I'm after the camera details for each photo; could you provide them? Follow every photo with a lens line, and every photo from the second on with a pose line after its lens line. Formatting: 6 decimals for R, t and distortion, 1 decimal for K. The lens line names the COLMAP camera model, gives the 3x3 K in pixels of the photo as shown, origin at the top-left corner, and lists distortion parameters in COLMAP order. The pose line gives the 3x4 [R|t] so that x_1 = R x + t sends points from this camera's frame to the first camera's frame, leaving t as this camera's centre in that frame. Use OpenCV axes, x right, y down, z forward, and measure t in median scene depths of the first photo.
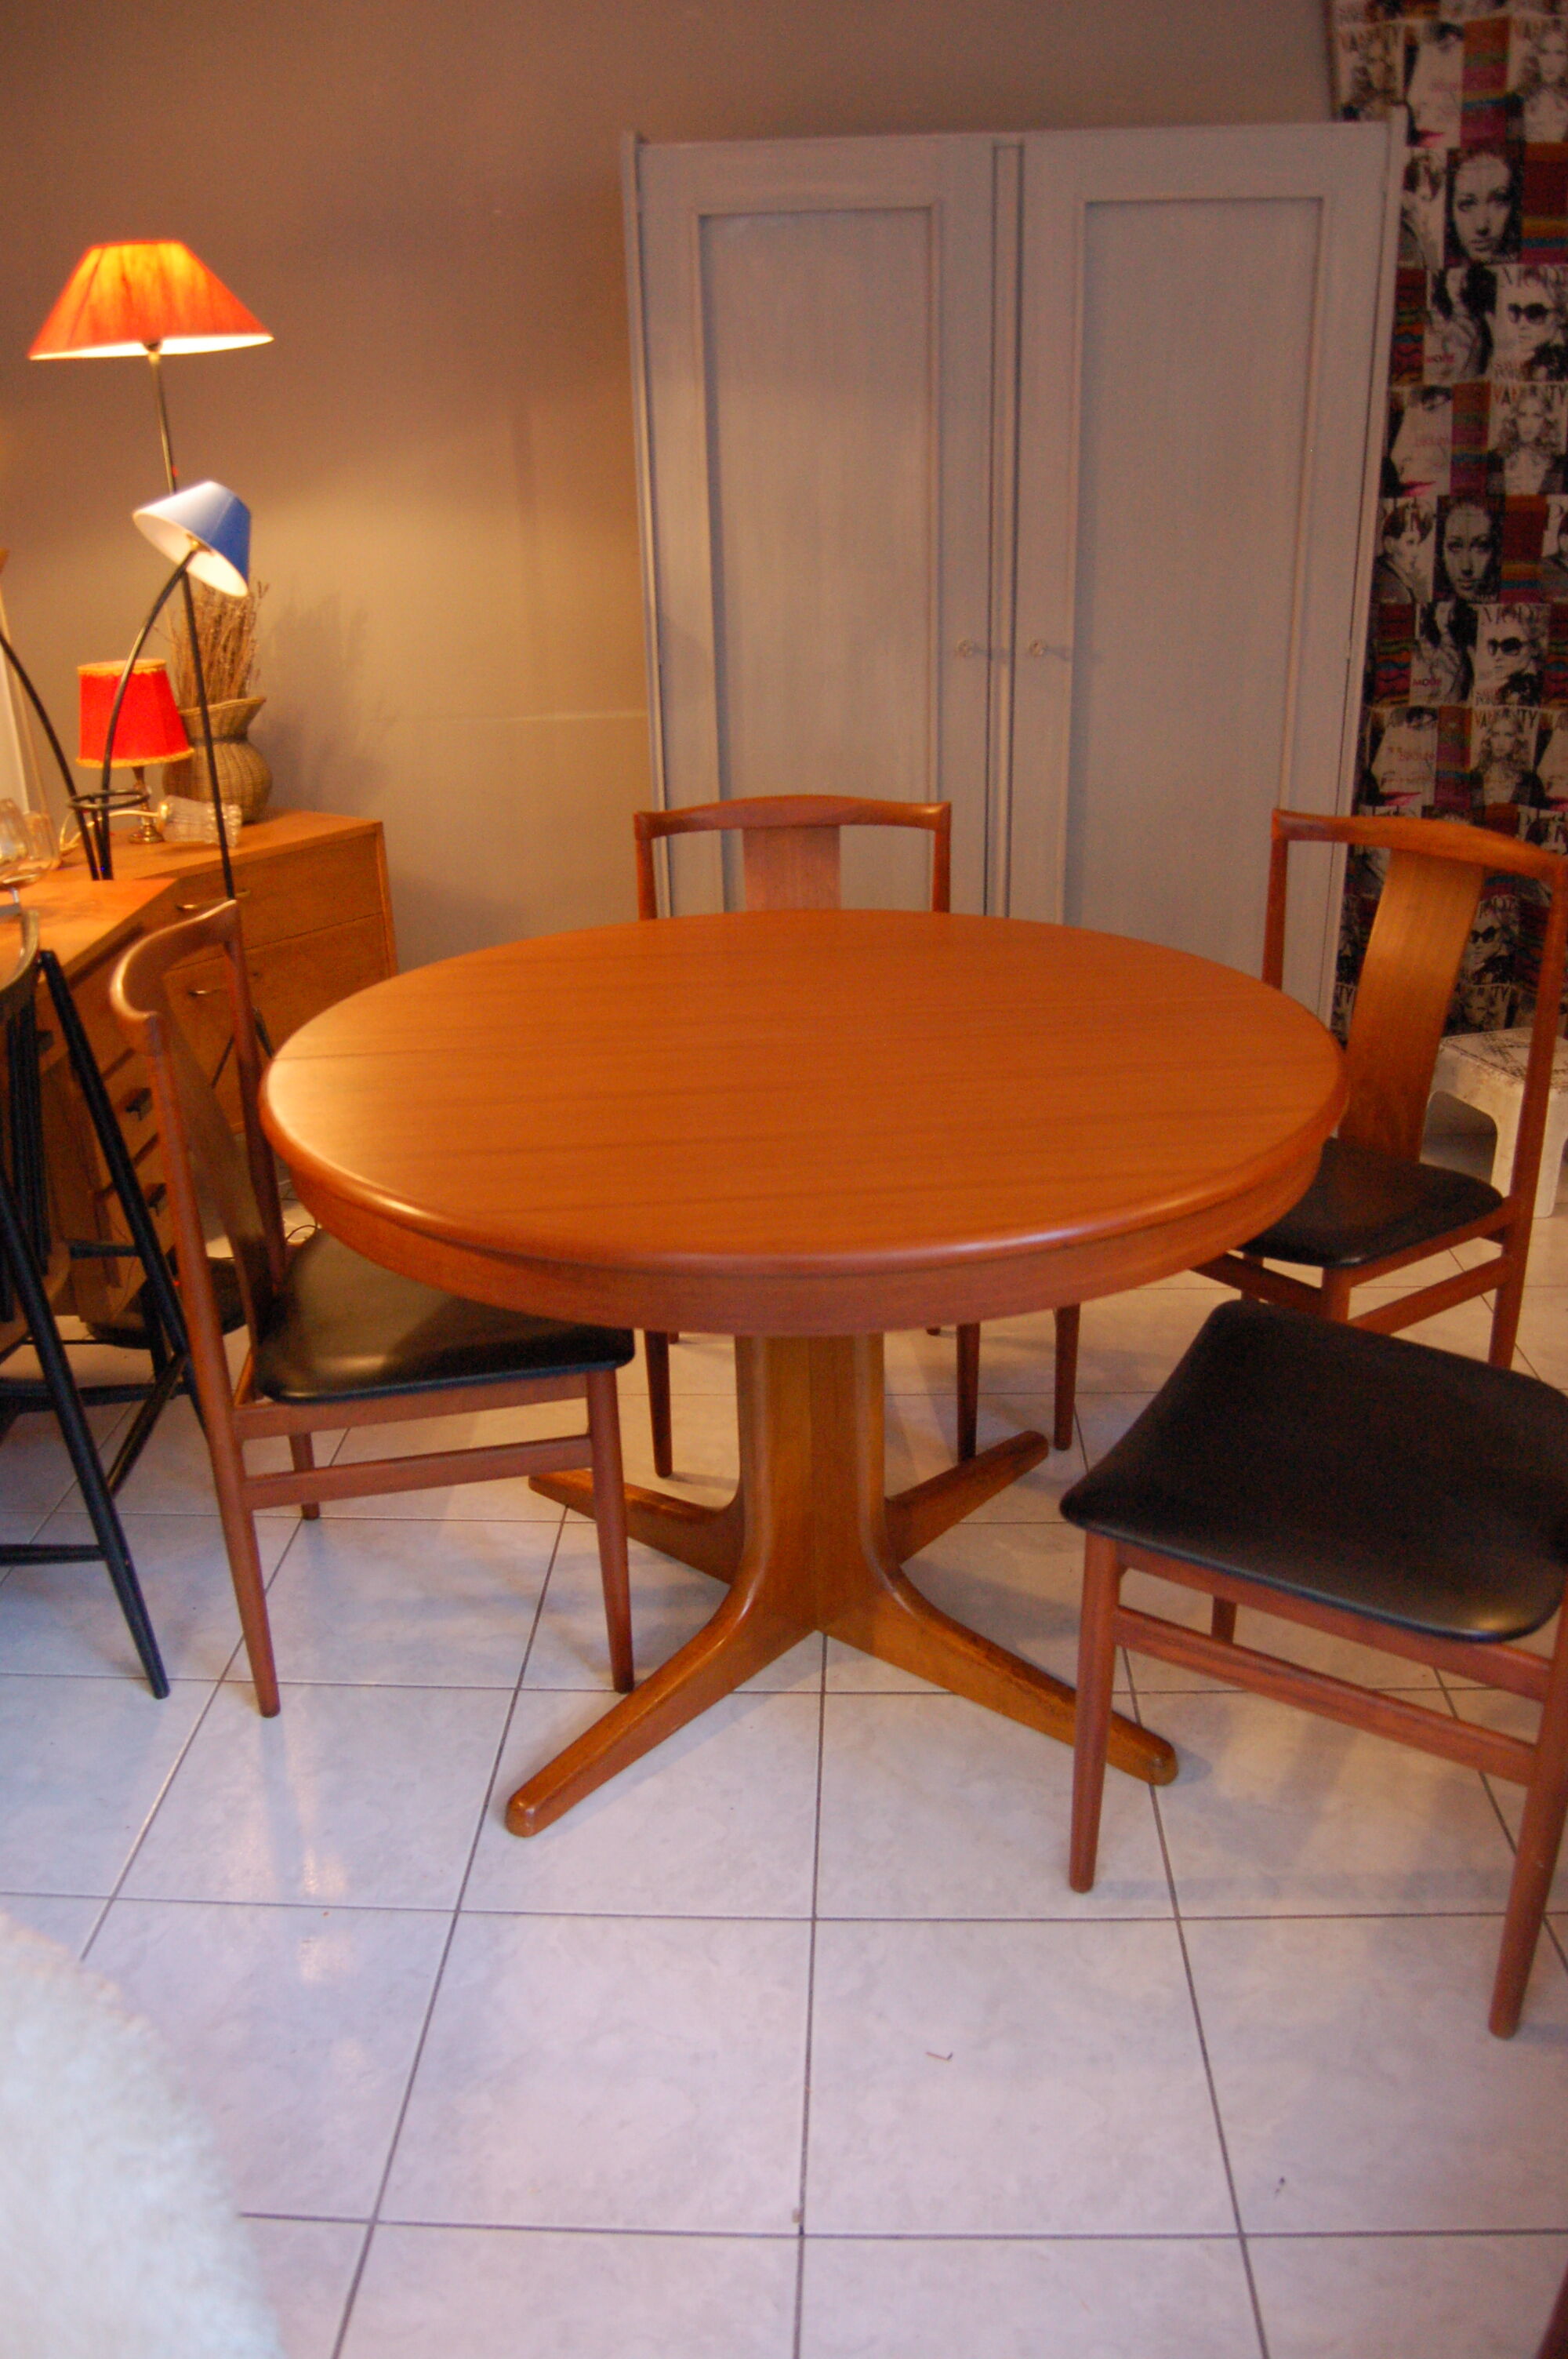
lens RADIAL K [[1867.4, 0, 782.0], [0, 1867.4, 1179.6], [0, 0, 1]] dist [-0.087699, 0.027575]
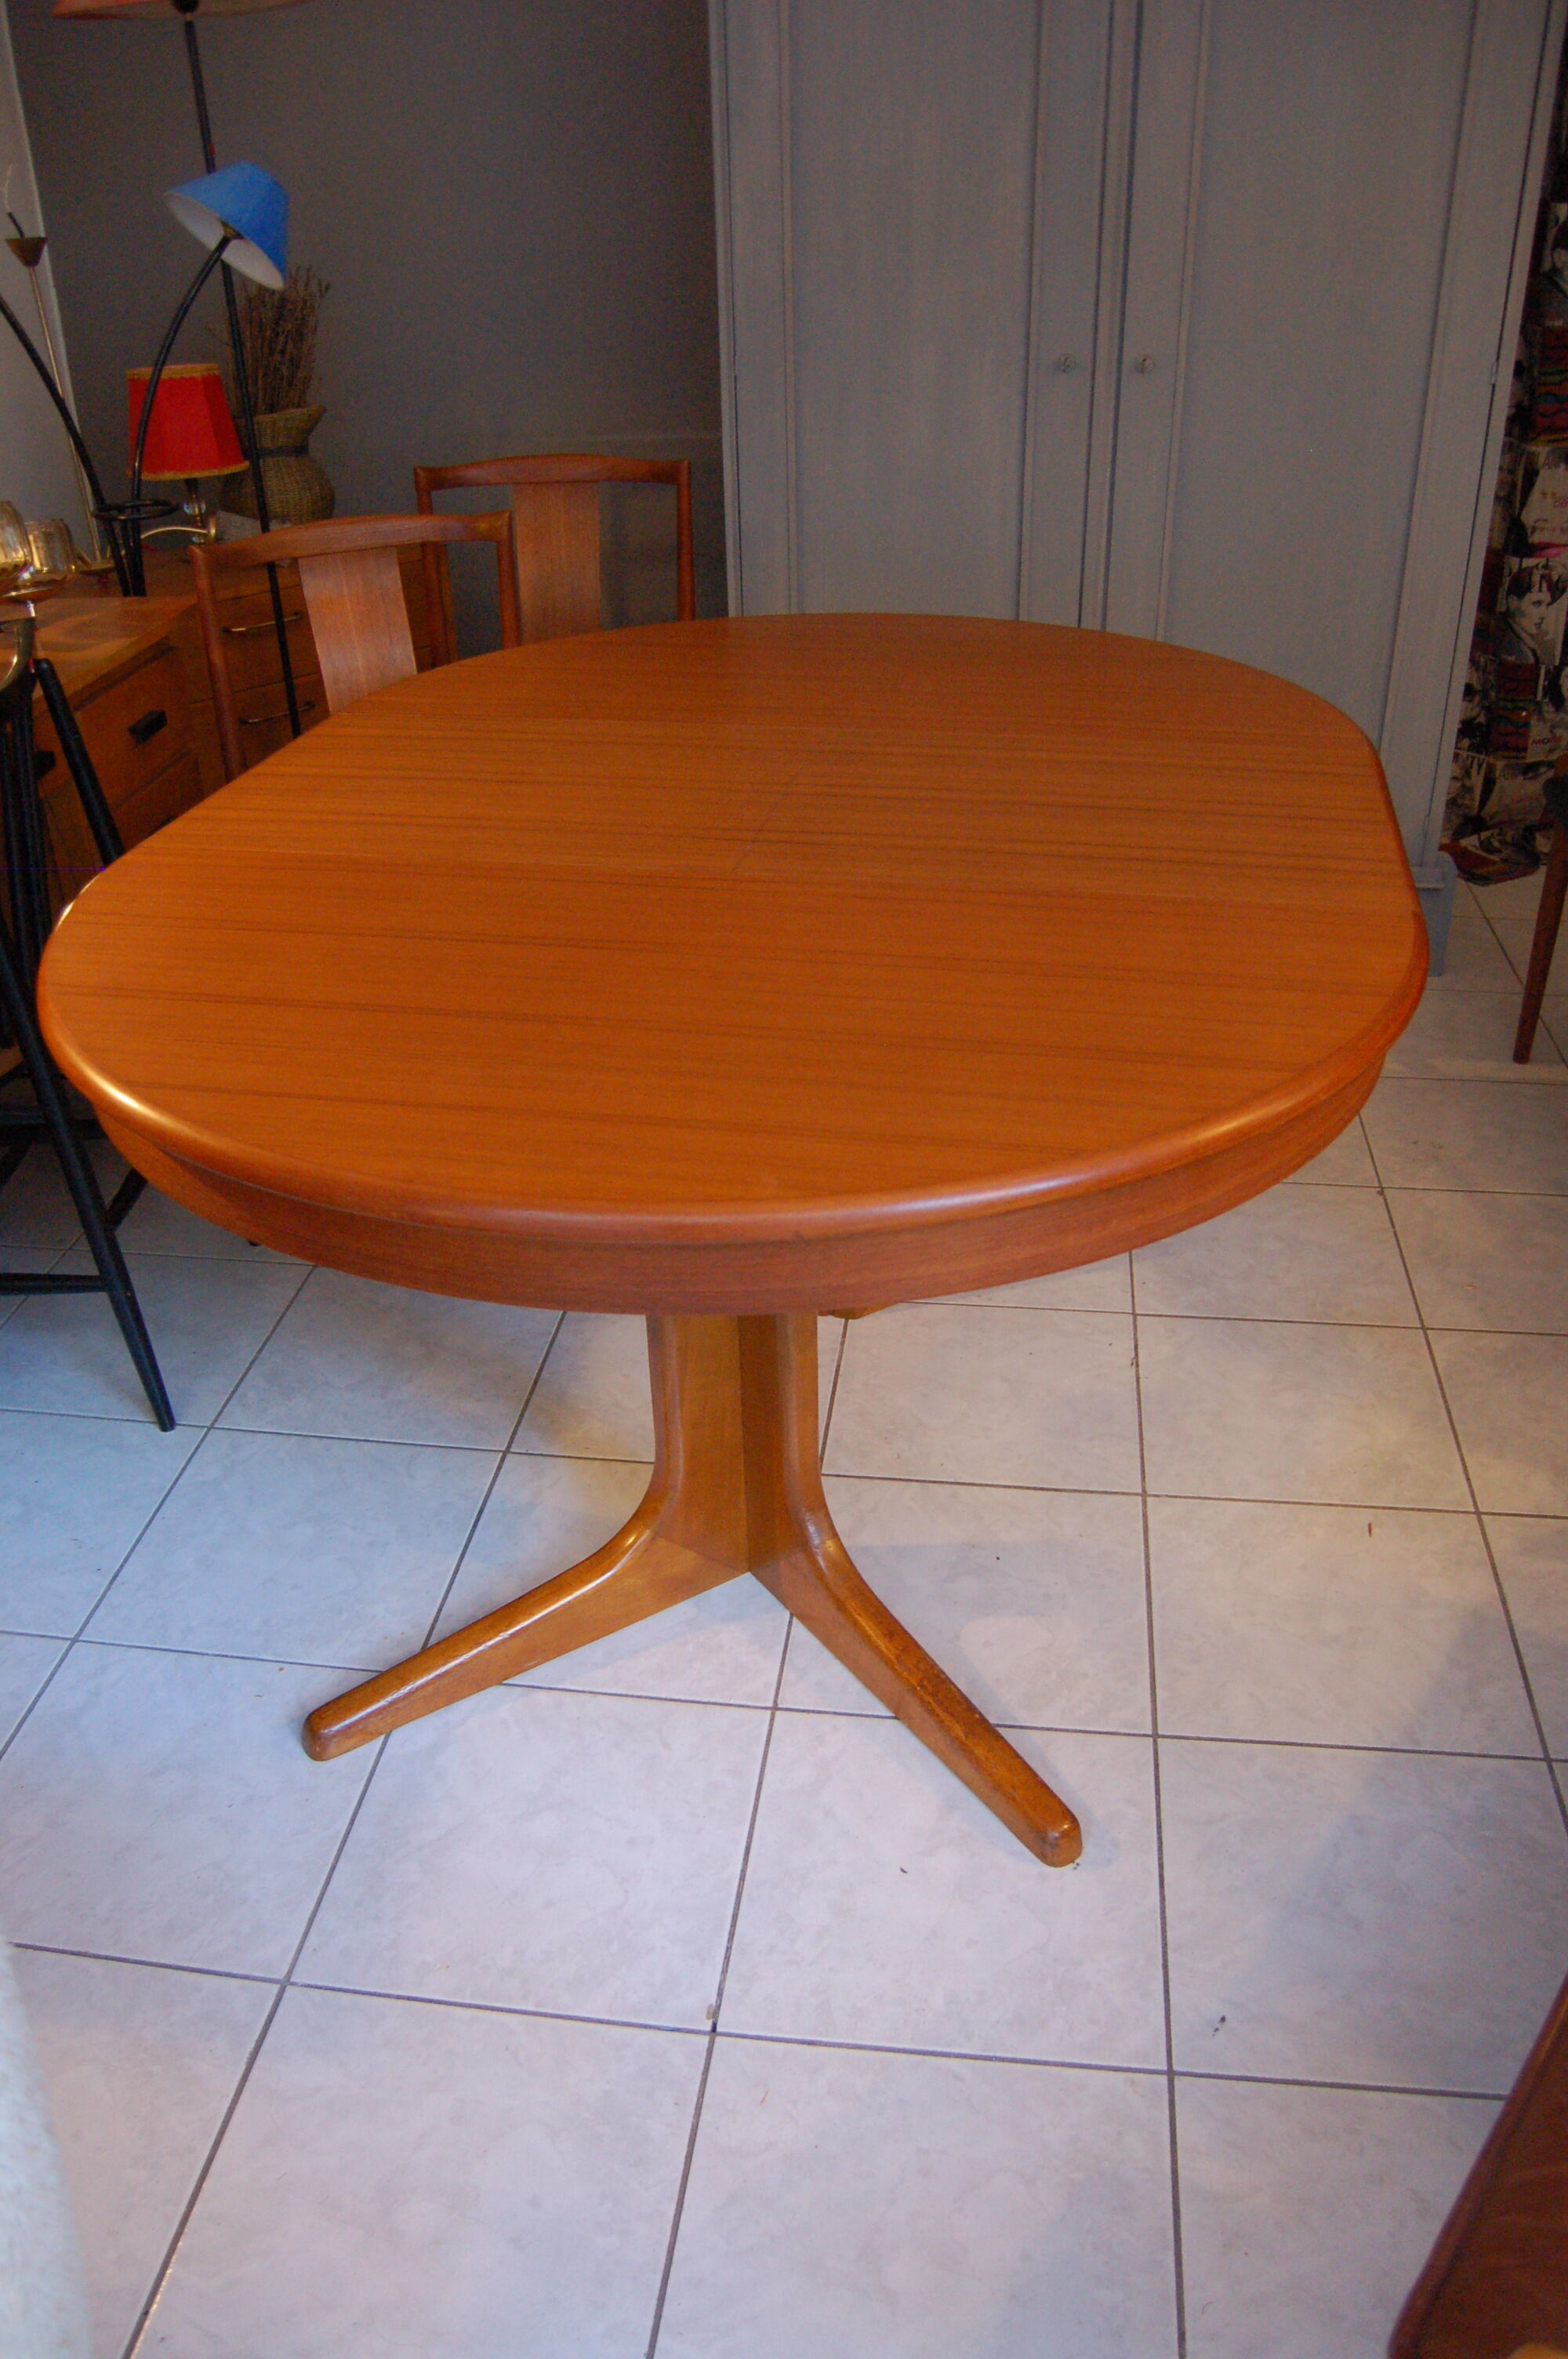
lens RADIAL K [[1867.4, 0, 786.9], [0, 1867.4, 1185.0], [0, 0, 1]] dist [-0.087699, 0.027575]
pose [[0.996162, 0.049035, -0.072501, 0.087185], [-0.039305, 0.990732, 0.130024, 0.004935], [0.078204, -0.126675, 0.988857, 0.084063]]
